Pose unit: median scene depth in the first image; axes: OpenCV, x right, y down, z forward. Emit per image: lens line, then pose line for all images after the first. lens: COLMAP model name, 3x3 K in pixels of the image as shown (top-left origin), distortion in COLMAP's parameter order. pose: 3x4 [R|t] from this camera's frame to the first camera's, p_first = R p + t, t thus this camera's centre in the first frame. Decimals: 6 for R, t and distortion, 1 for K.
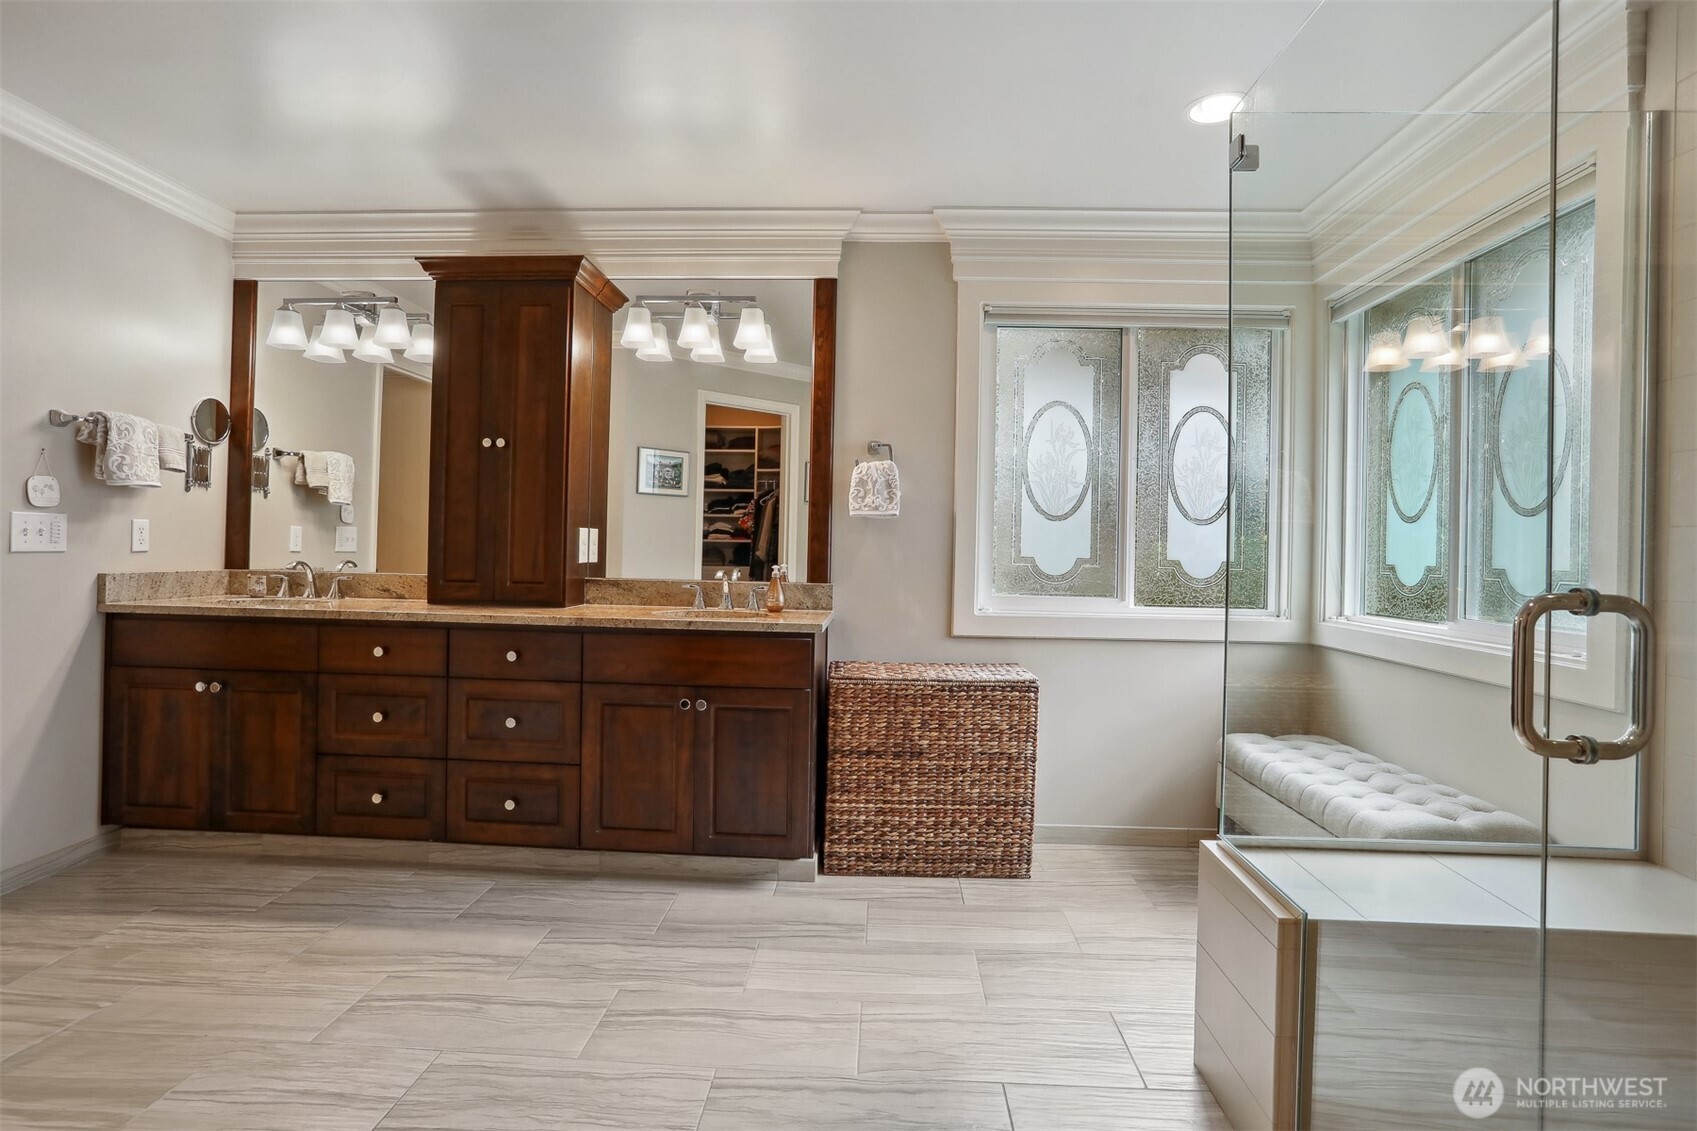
lens RADIAL K [[858.1, 0, 848.5], [0, 858.1, 565.5], [0, 0, 1]] dist [-0.062005, 0.025994]
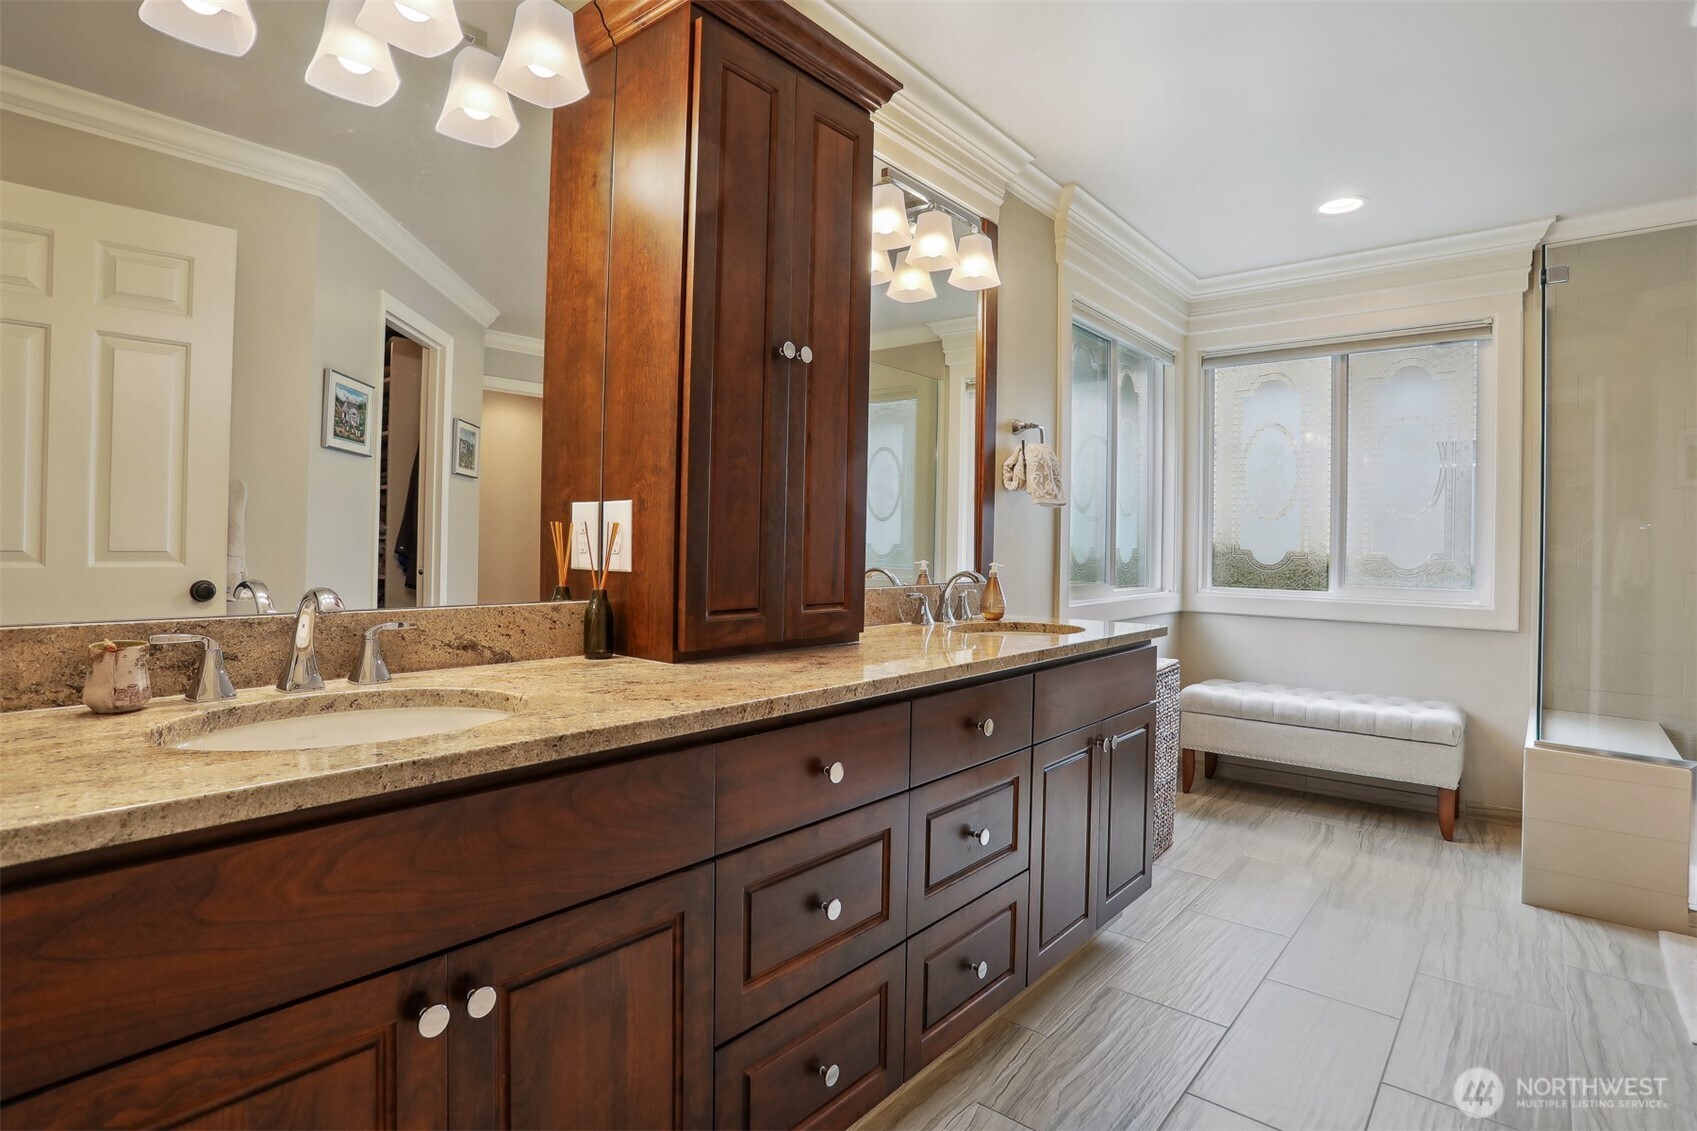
lens RADIAL K [[858.1, 0, 848.5], [0, 858.1, 565.5], [0, 0, 1]] dist [-0.062005, 0.025994]
pose [[0.607711, -0.030213, 0.793583, -0.831417], [0.013441, 0.999524, 0.027761, -0.022441], [-0.794045, -0.006204, 0.607828, 0.633575]]
